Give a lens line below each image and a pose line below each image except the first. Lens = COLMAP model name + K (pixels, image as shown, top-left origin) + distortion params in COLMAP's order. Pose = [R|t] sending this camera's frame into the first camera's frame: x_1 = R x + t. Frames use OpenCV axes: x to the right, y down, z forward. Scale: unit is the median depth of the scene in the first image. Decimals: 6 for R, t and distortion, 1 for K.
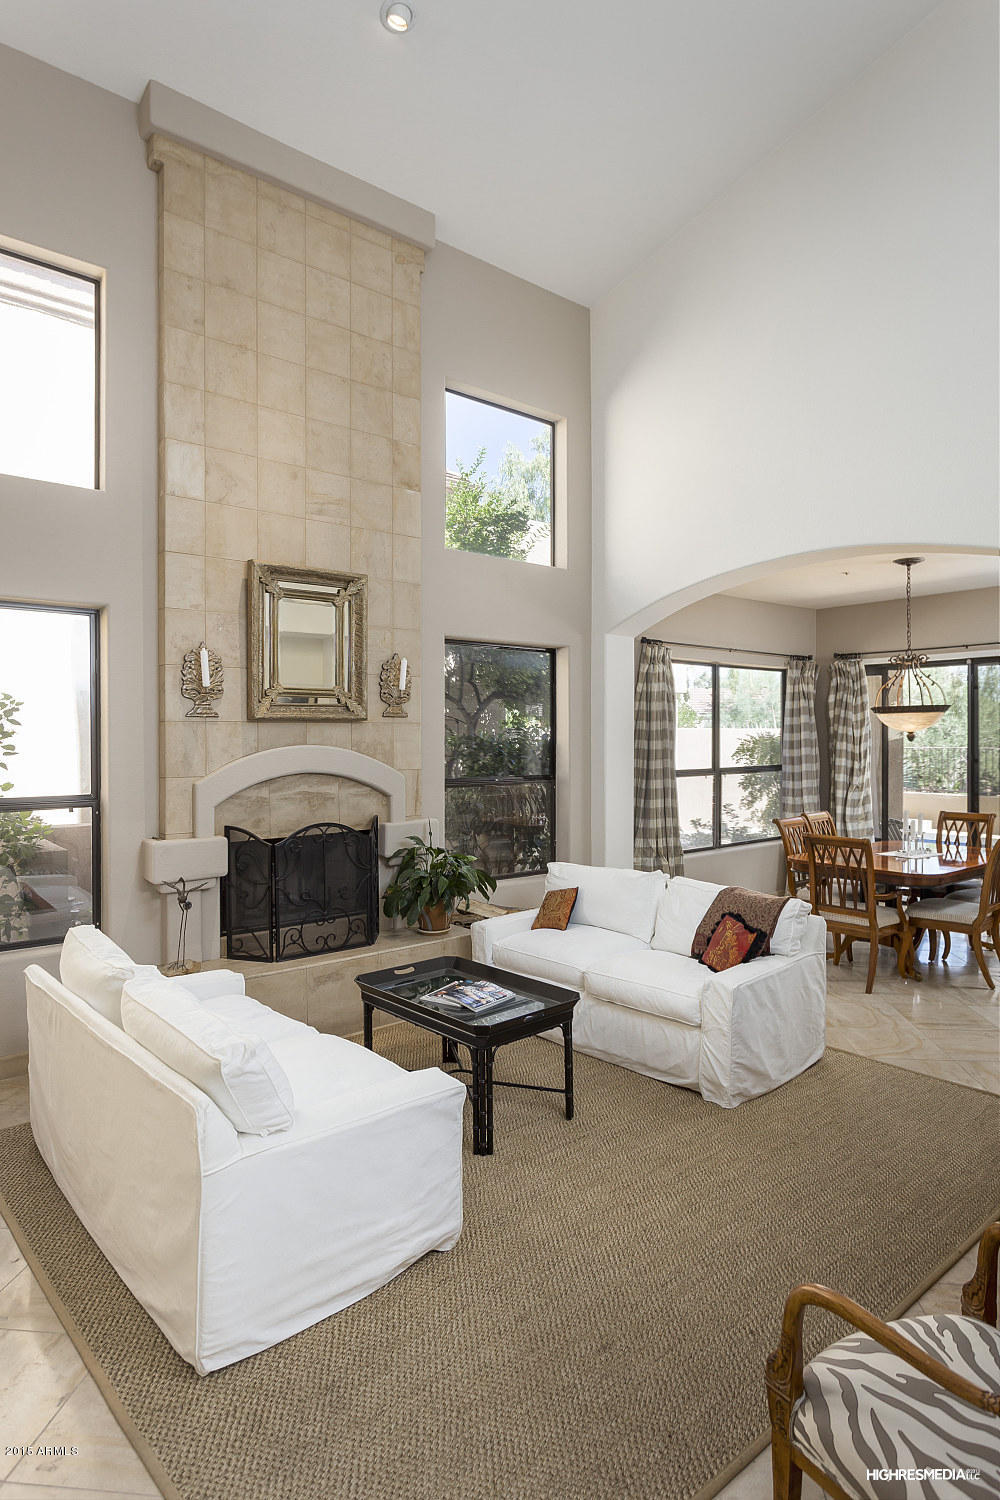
lens RADIAL K [[834.4, 0, 505.9], [0, 834.4, 745.7], [0, 0, 1]] dist [-0.016997, 0.005588]
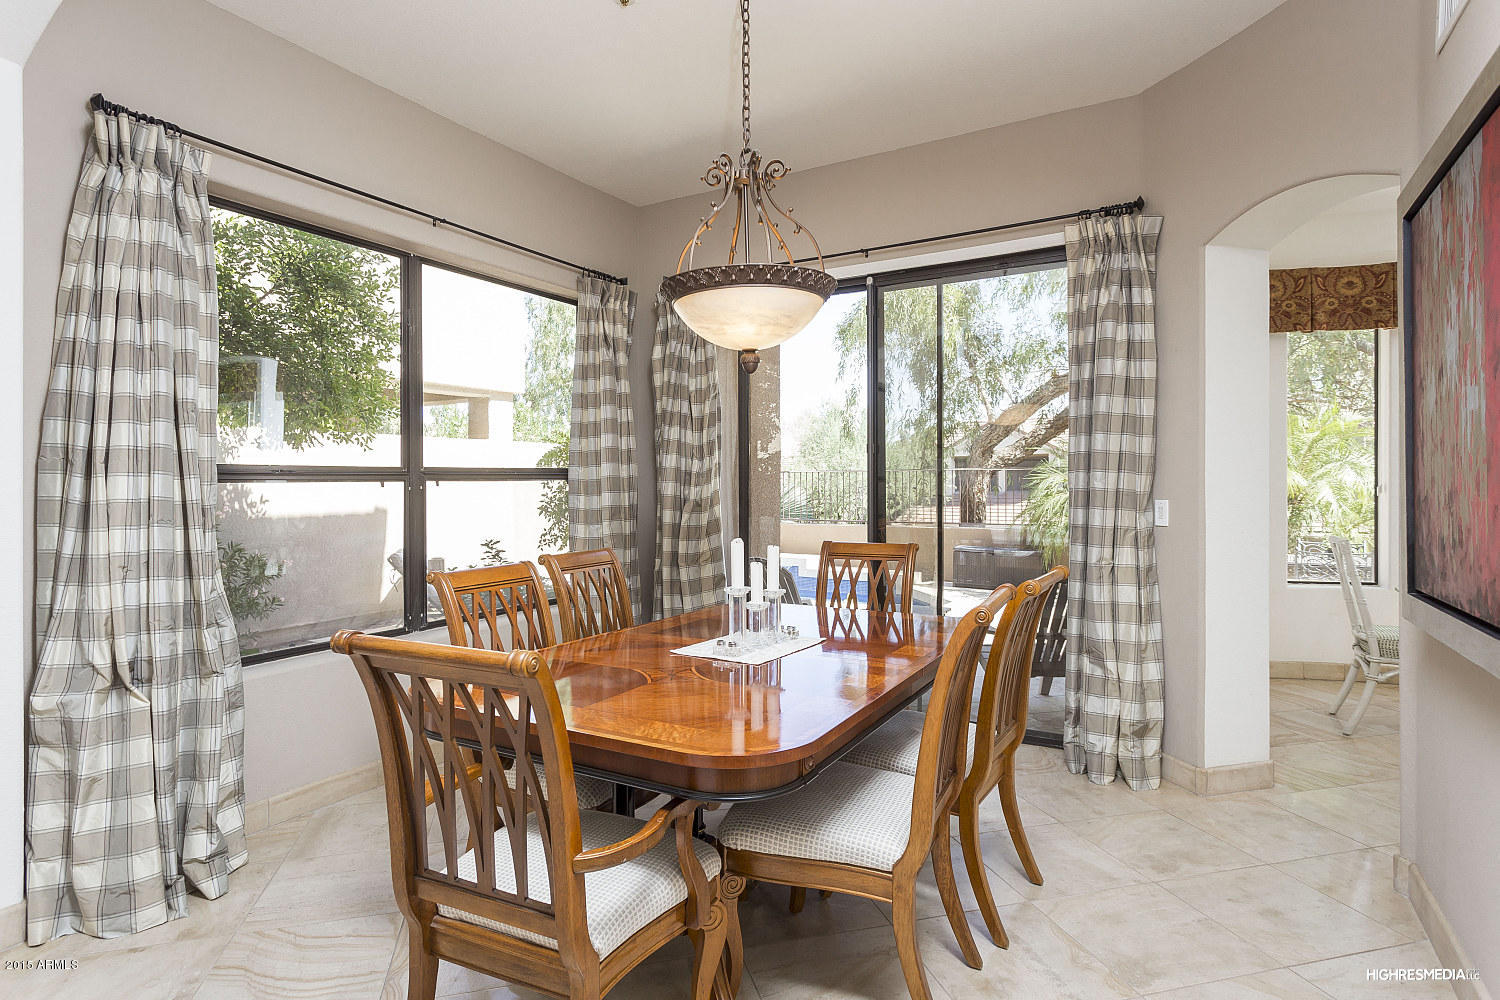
lens RADIAL K [[837.7, 0, 742.9], [0, 837.7, 492.2], [0, 0, 1]] dist [-0.006297, 0.000233]
pose [[0.933555, -0.006548, 0.358374, 0.415264], [0.004017, 0.999961, 0.007808, 0.062472], [-0.358411, -0.005850, 0.933546, 0.761022]]
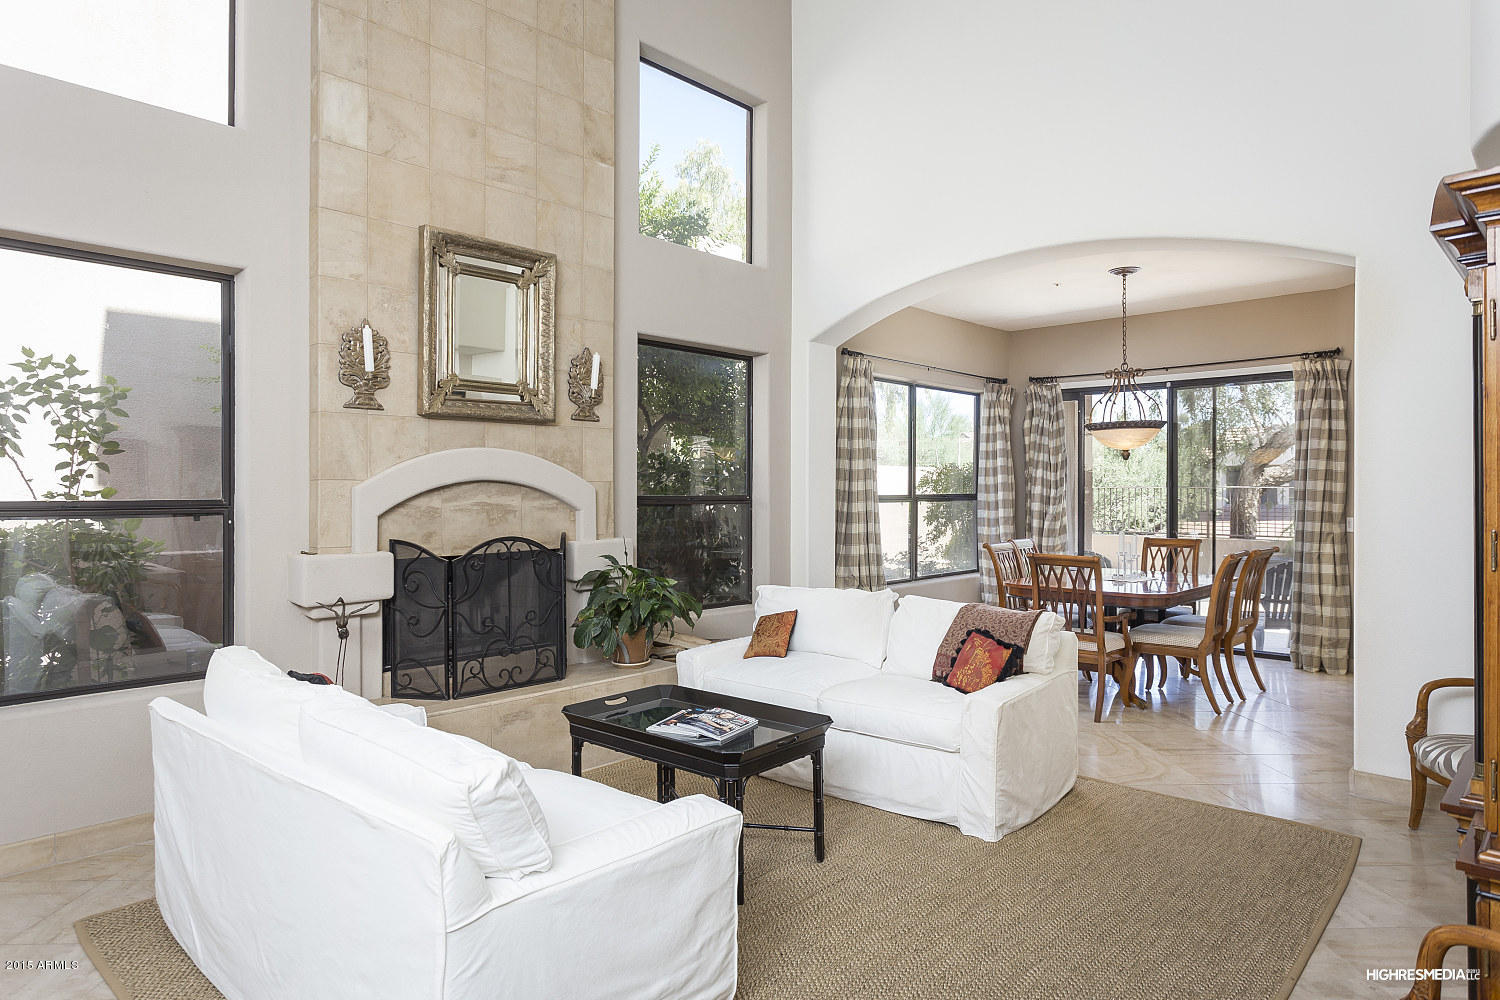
lens RADIAL K [[885.3, 0, 754.9], [0, 885.3, 491.8], [0, 0, 1]] dist [-0.006912, 0.001615]
pose [[0.992330, 0.004032, 0.123550, -0.073723], [-0.003609, 0.999987, -0.003650, 0.044818], [-0.123563, 0.003176, 0.992332, 0.060344]]
